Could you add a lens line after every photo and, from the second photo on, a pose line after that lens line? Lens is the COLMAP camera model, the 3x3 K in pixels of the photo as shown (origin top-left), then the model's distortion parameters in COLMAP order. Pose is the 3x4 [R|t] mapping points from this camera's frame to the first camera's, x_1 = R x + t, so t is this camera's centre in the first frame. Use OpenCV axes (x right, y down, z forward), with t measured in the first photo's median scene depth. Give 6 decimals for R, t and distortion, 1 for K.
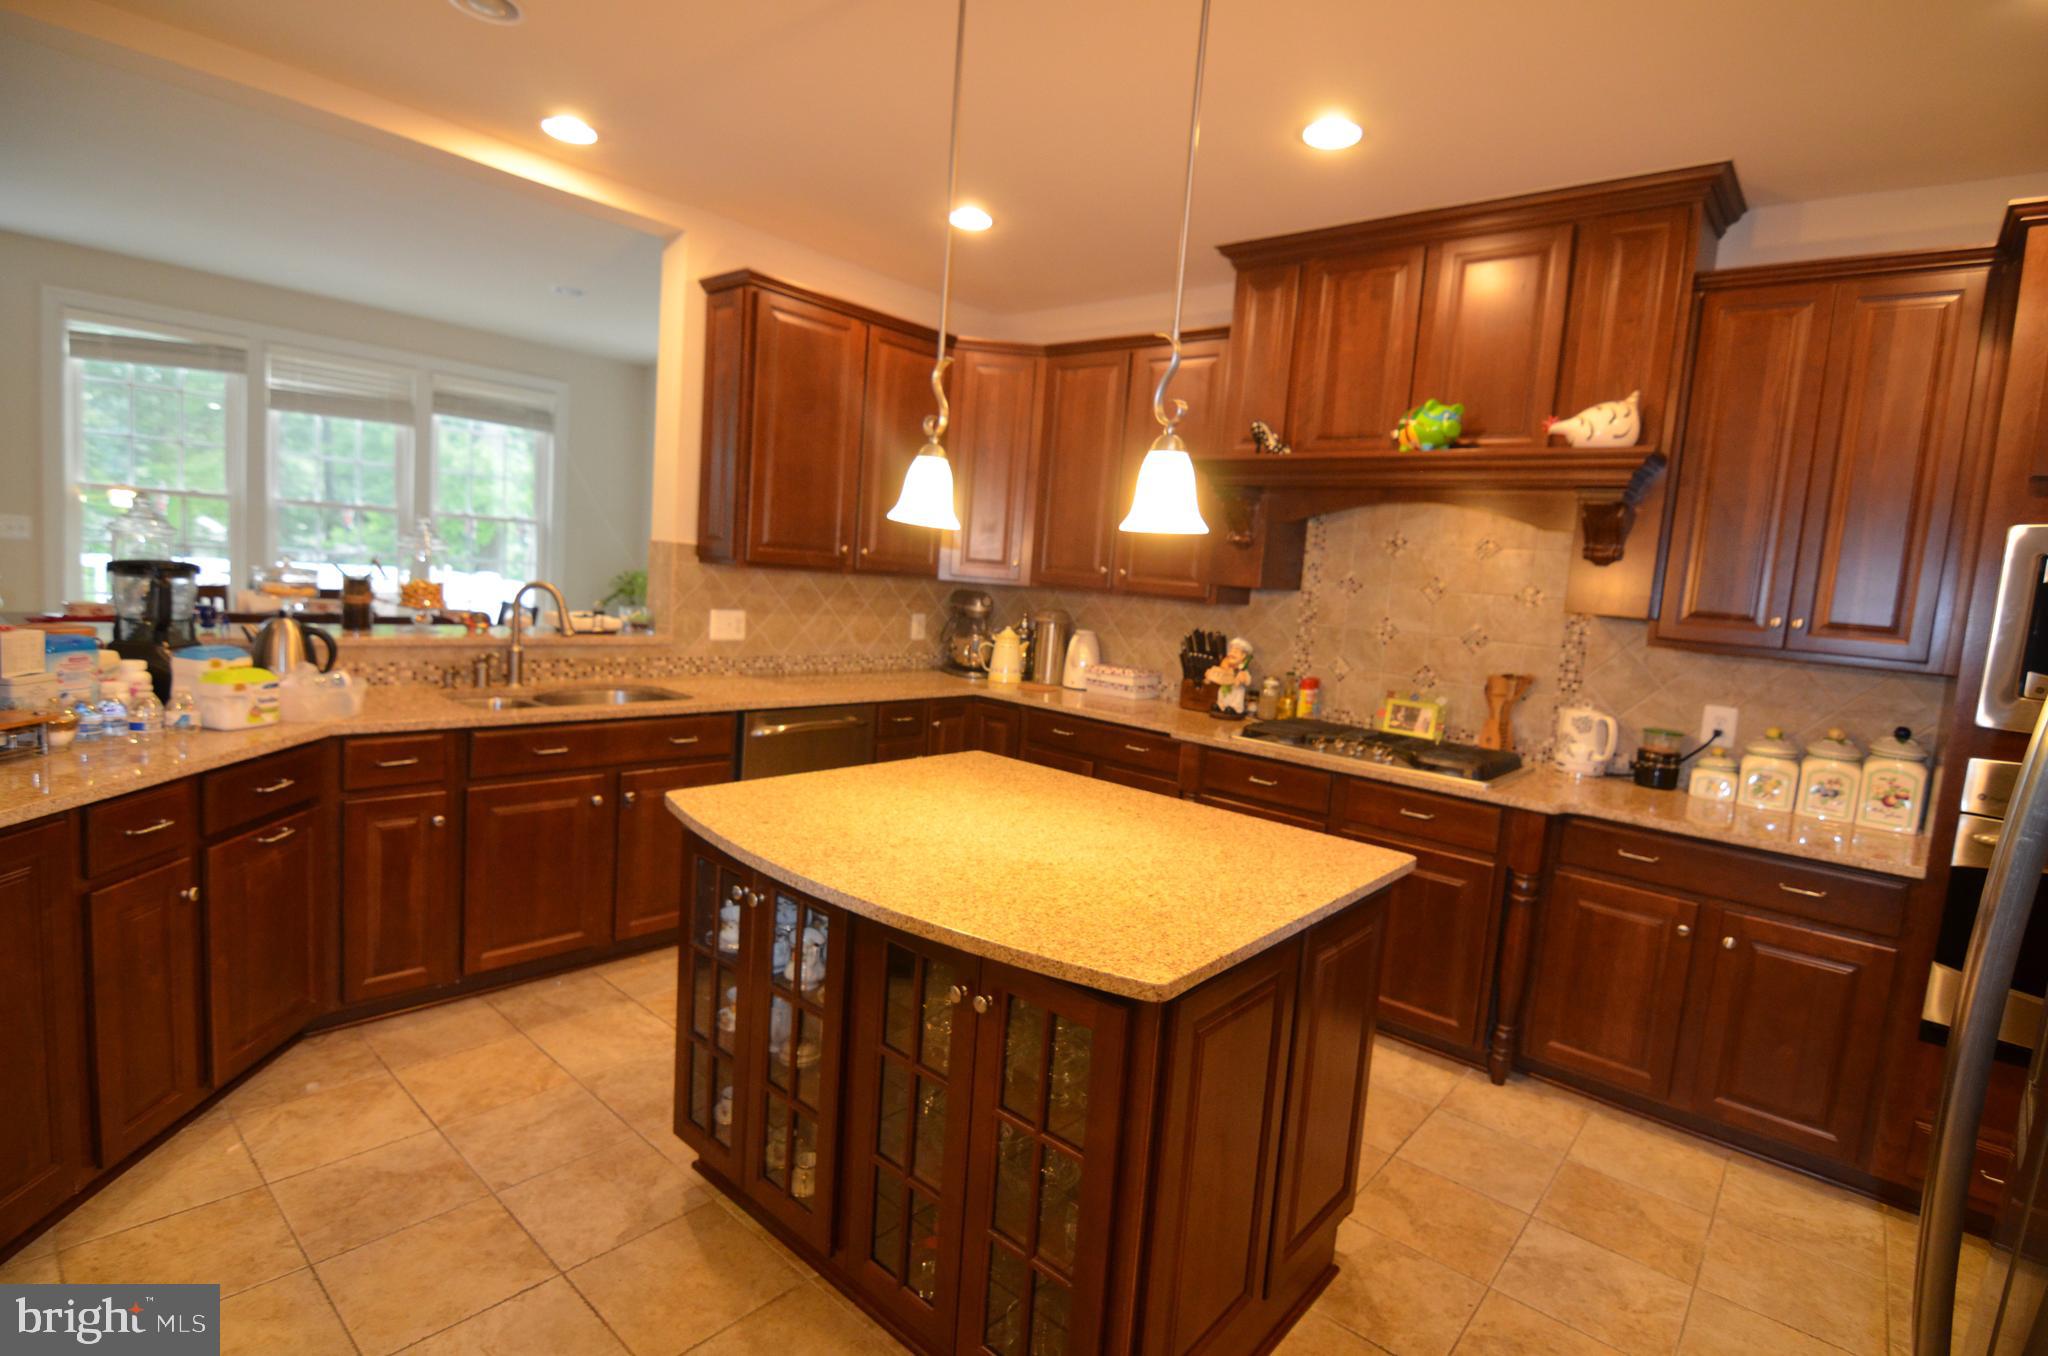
lens RADIAL K [[979.2, 0, 1041.4], [0, 979.2, 675.1], [0, 0, 1]] dist [-0.003025, -0.015129]
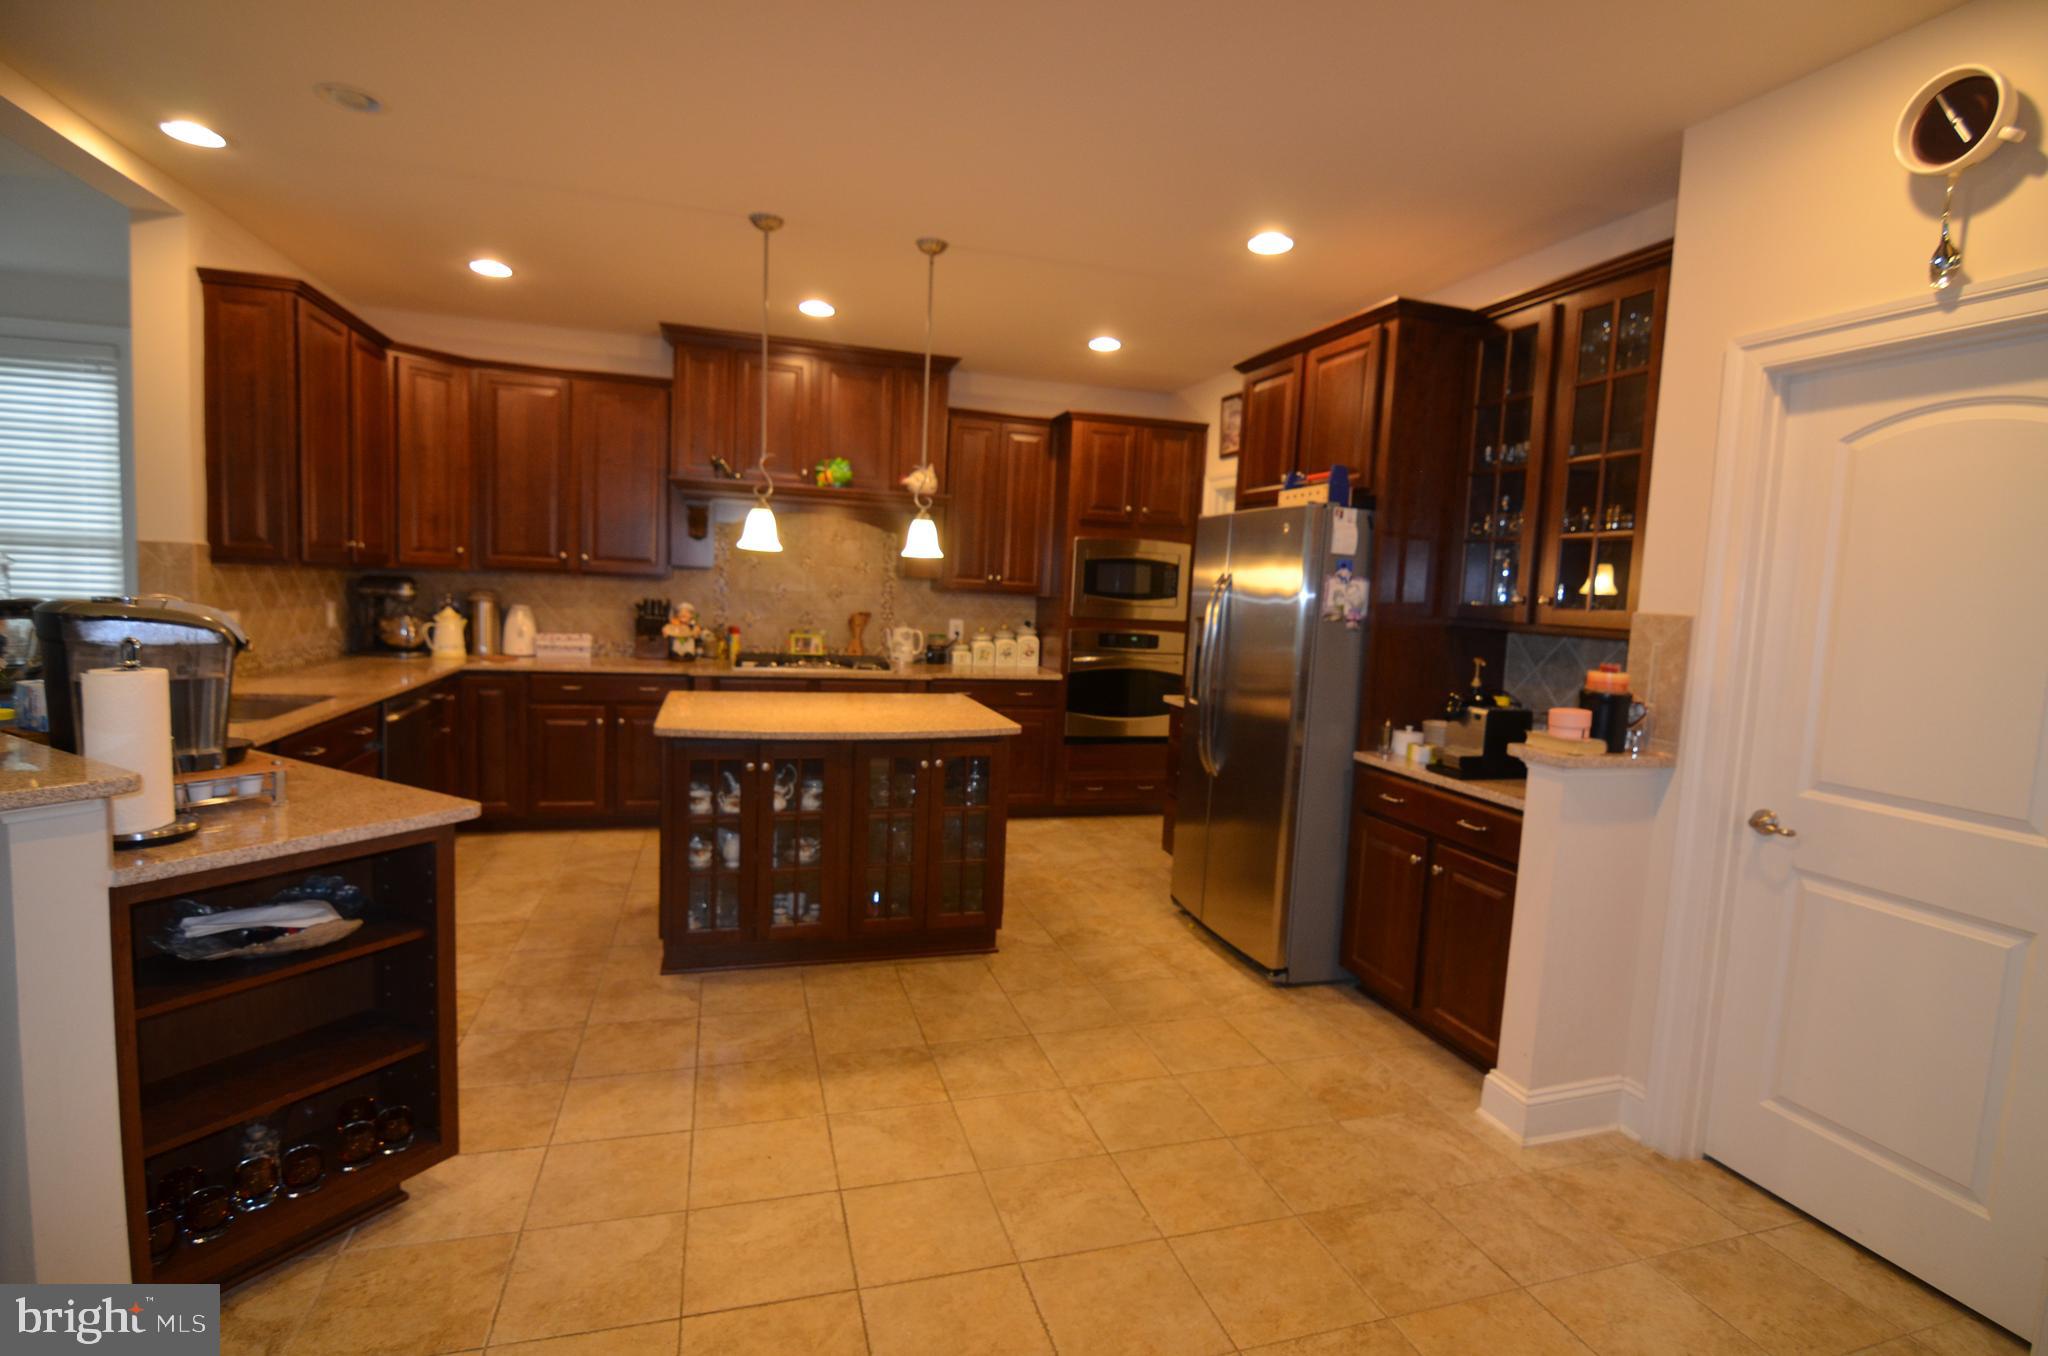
lens RADIAL K [[979.2, 0, 1041.4], [0, 979.2, 675.1], [0, 0, 1]] dist [-0.003025, -0.015129]
pose [[0.531708, -0.131054, 0.836727, -0.807414], [0.081163, 0.991293, 0.103687, -0.044159], [-0.843030, 0.012780, 0.537715, -0.207973]]
